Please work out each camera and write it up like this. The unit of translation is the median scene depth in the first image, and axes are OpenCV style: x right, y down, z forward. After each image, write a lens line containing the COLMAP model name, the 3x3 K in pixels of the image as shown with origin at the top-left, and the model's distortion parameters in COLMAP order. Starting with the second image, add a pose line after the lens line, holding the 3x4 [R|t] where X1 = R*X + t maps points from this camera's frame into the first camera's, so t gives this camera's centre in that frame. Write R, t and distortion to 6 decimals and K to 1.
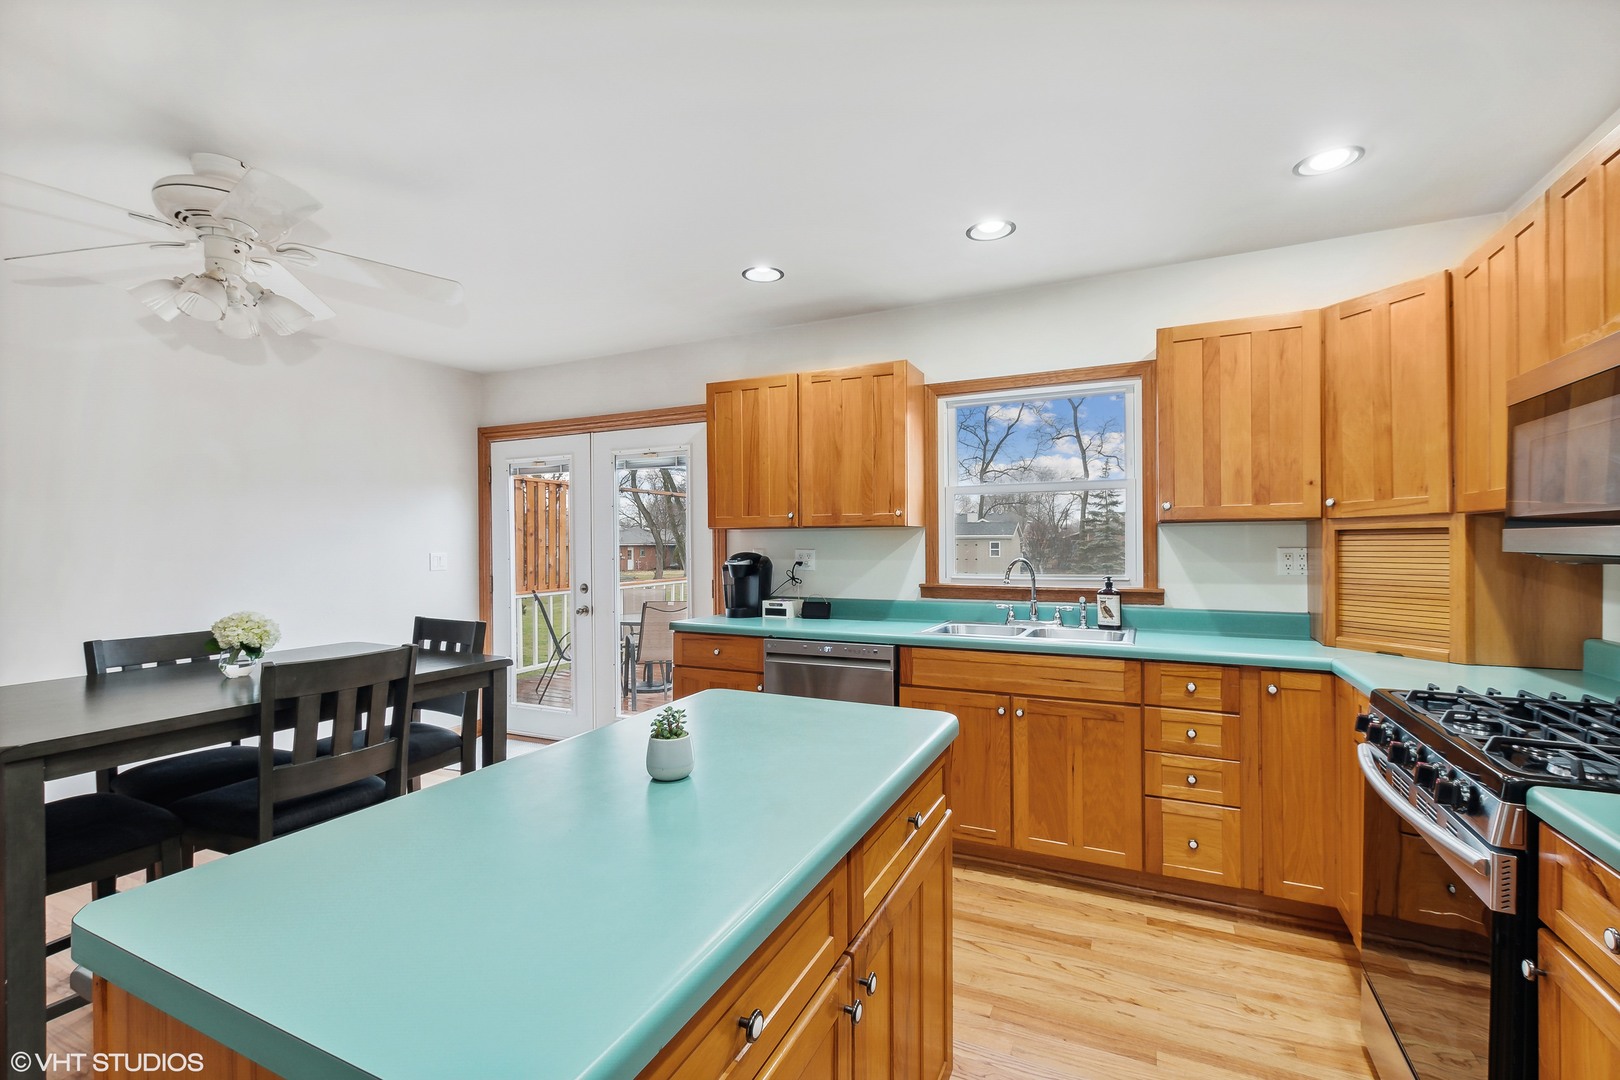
lens RADIAL K [[700.9, 0, 810.0], [0, 700.9, 540.0], [0, 0, 1]] dist [-0.000113, -0.000060]
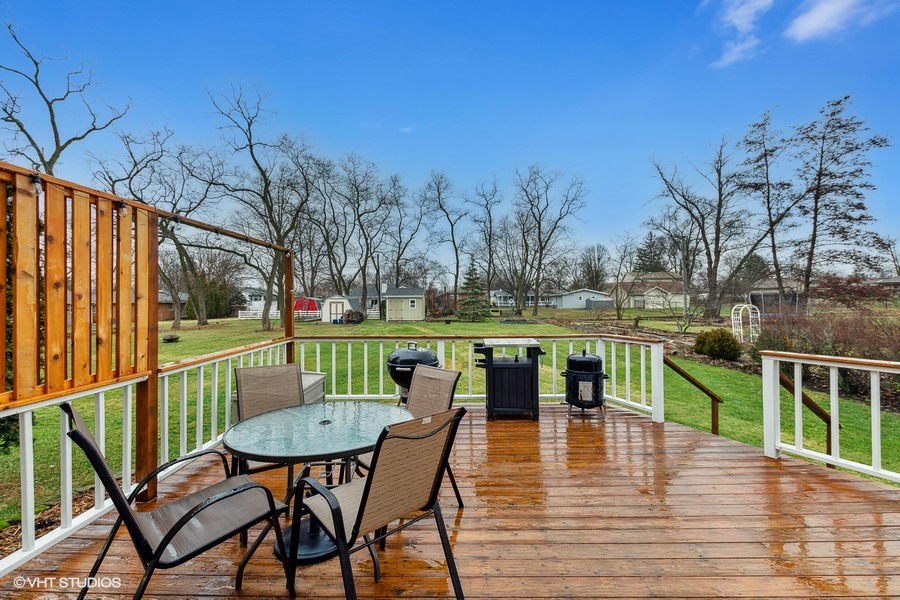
lens RADIAL K [[389.4, 0, 450.0], [0, 389.4, 300.0], [0, 0, 1]] dist [-0.000113, -0.000060]
pose [[0.915296, -0.002725, 0.402774, -0.044175], [0.001384, 0.999992, 0.003620, 0.000177], [-0.402780, -0.002756, 0.915292, 0.110743]]
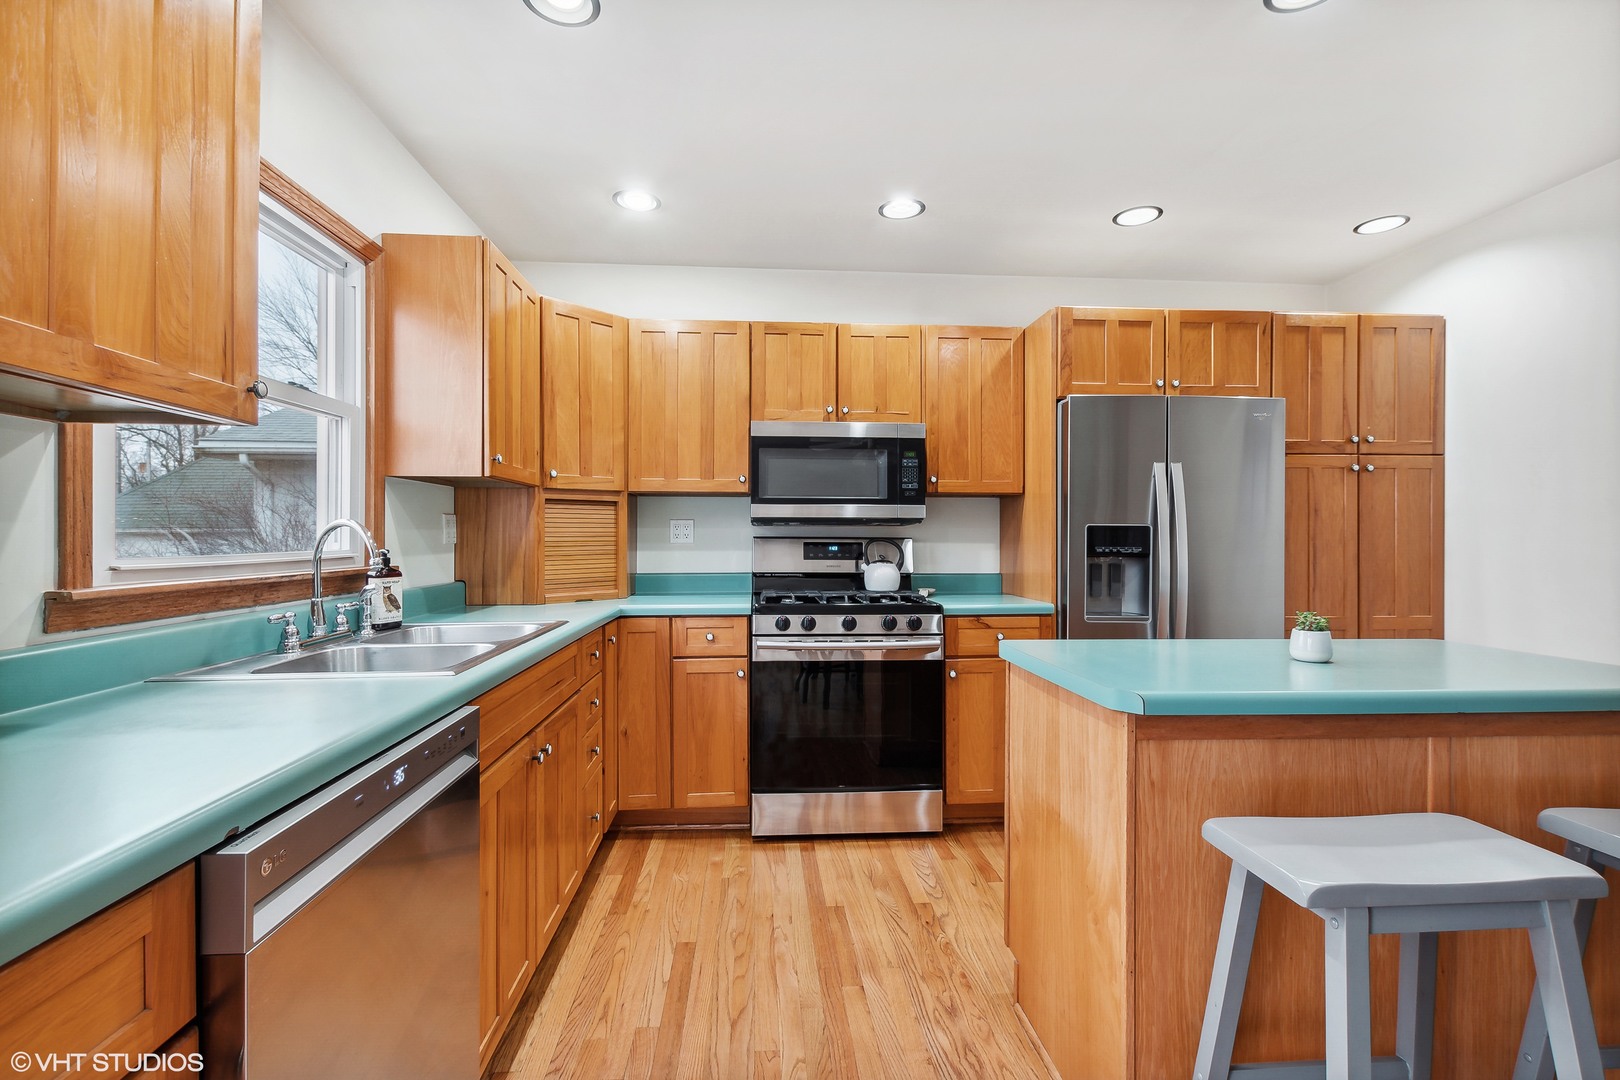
lens RADIAL K [[700.9, 0, 810.0], [0, 700.9, 540.0], [0, 0, 1]] dist [-0.000113, -0.000060]
pose [[-0.484896, -0.000363, 0.874572, -0.377816], [-0.003436, 0.999993, -0.001490, 0.045312], [-0.874565, -0.003728, -0.484893, 1.043043]]
